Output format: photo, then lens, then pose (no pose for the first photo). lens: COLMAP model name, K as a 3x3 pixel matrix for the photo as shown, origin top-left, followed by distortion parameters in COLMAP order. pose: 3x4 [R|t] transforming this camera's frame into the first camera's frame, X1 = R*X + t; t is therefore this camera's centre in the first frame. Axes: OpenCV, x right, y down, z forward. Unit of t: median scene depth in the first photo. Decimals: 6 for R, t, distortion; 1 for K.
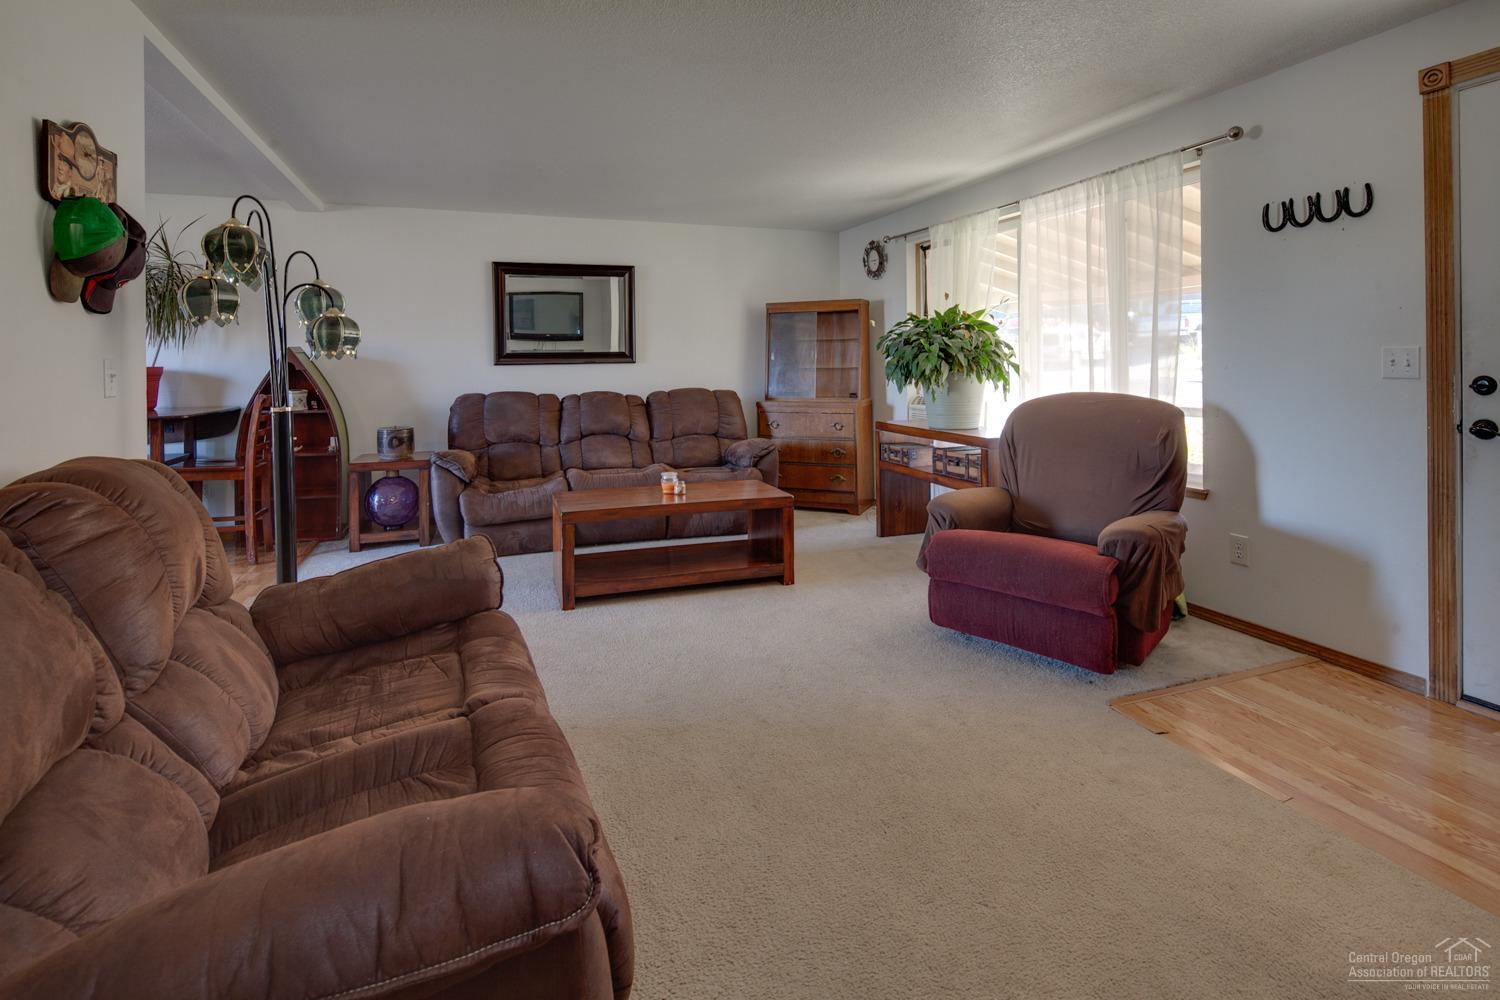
lens RADIAL K [[731.7, 0, 754.7], [0, 731.7, 369.3], [0, 0, 1]] dist [-0.000088, -0.000335]
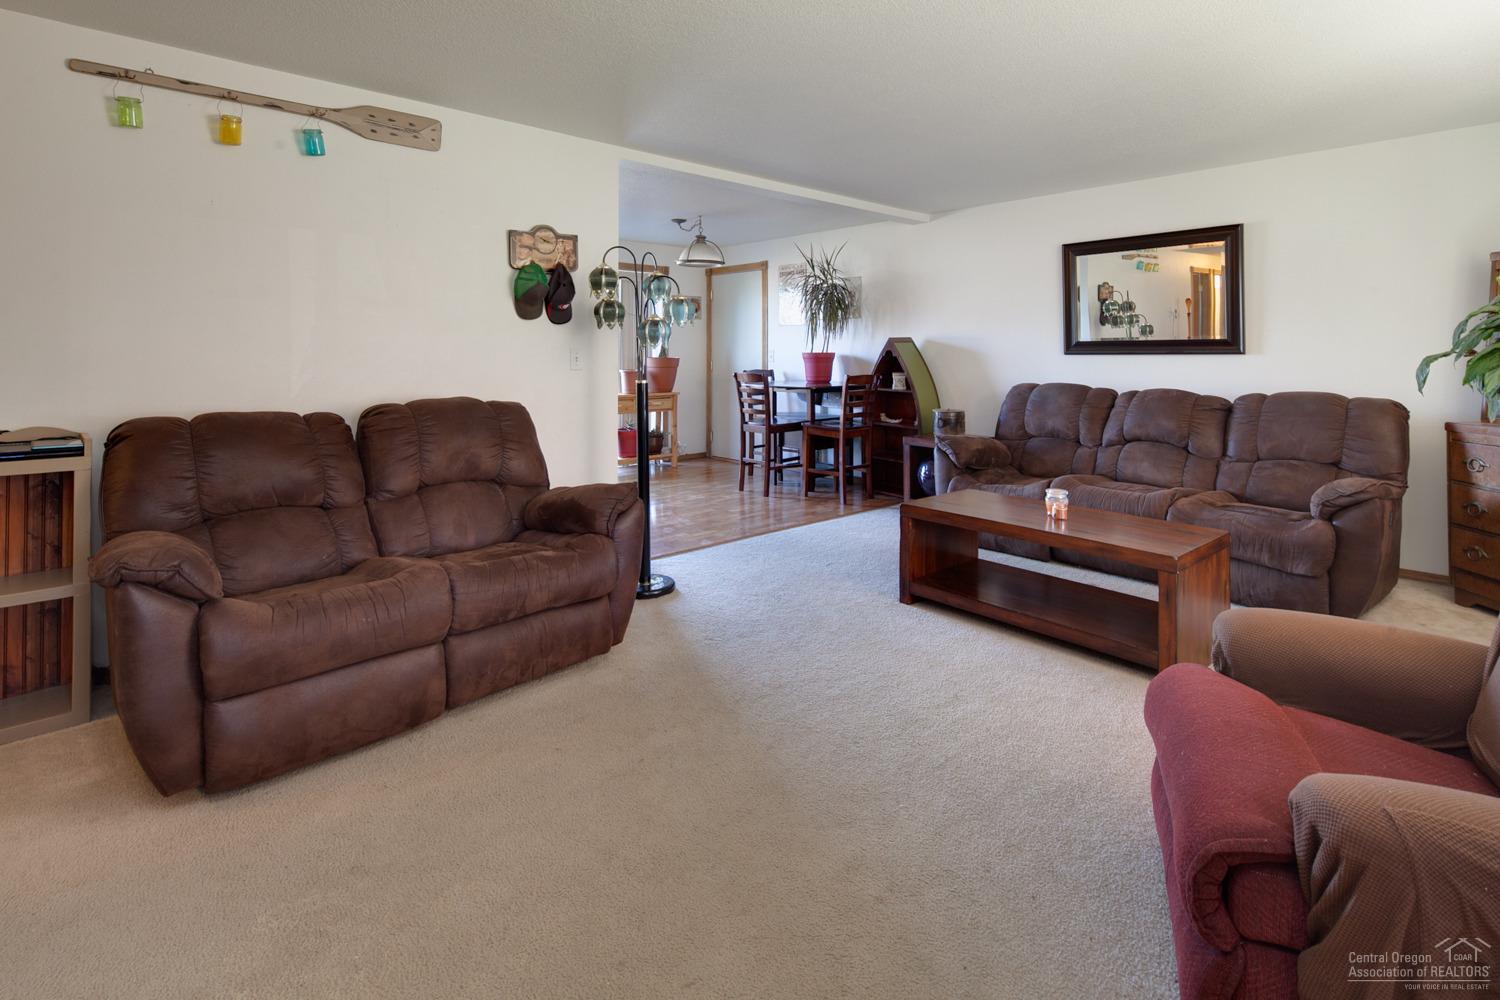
lens RADIAL K [[731.7, 0, 754.7], [0, 731.7, 369.3], [0, 0, 1]] dist [-0.000088, -0.000335]
pose [[0.367837, 0.032071, -0.929337, 0.417909], [-0.014551, 0.999481, 0.028732, -0.009000], [0.929776, 0.002954, 0.368113, 0.320386]]
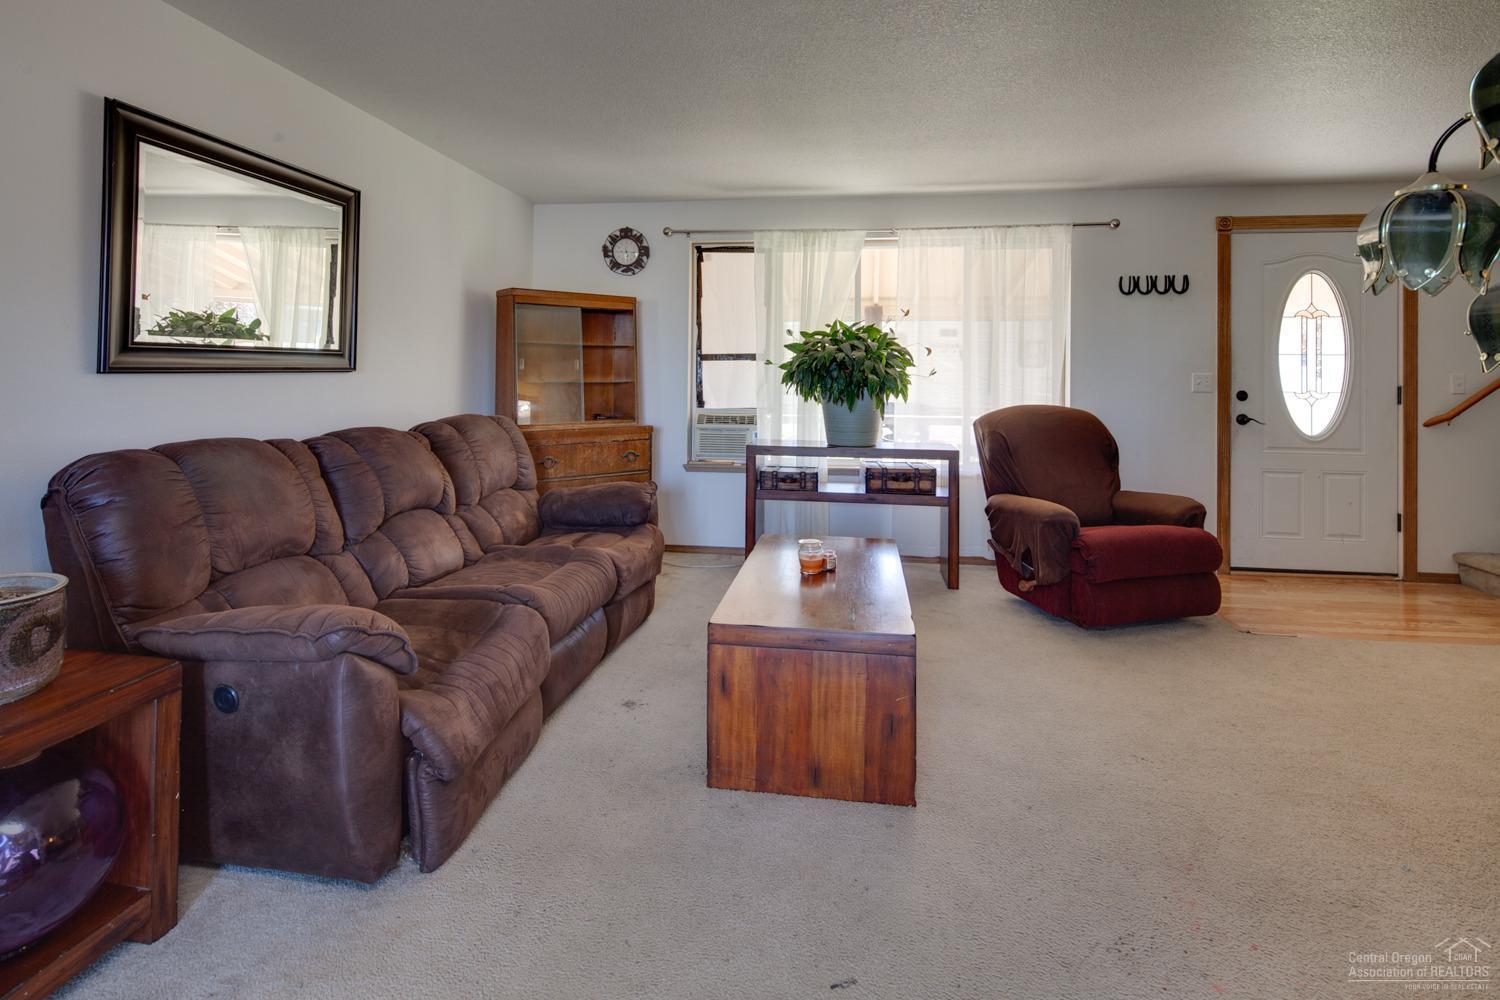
lens RADIAL K [[731.7, 0, 754.7], [0, 731.7, 369.3], [0, 0, 1]] dist [-0.000088, -0.000335]
pose [[0.474977, 0.018881, 0.879796, -0.597906], [-0.003909, 0.999805, -0.019345, -0.002046], [-0.879990, 0.005749, 0.474958, 0.591377]]
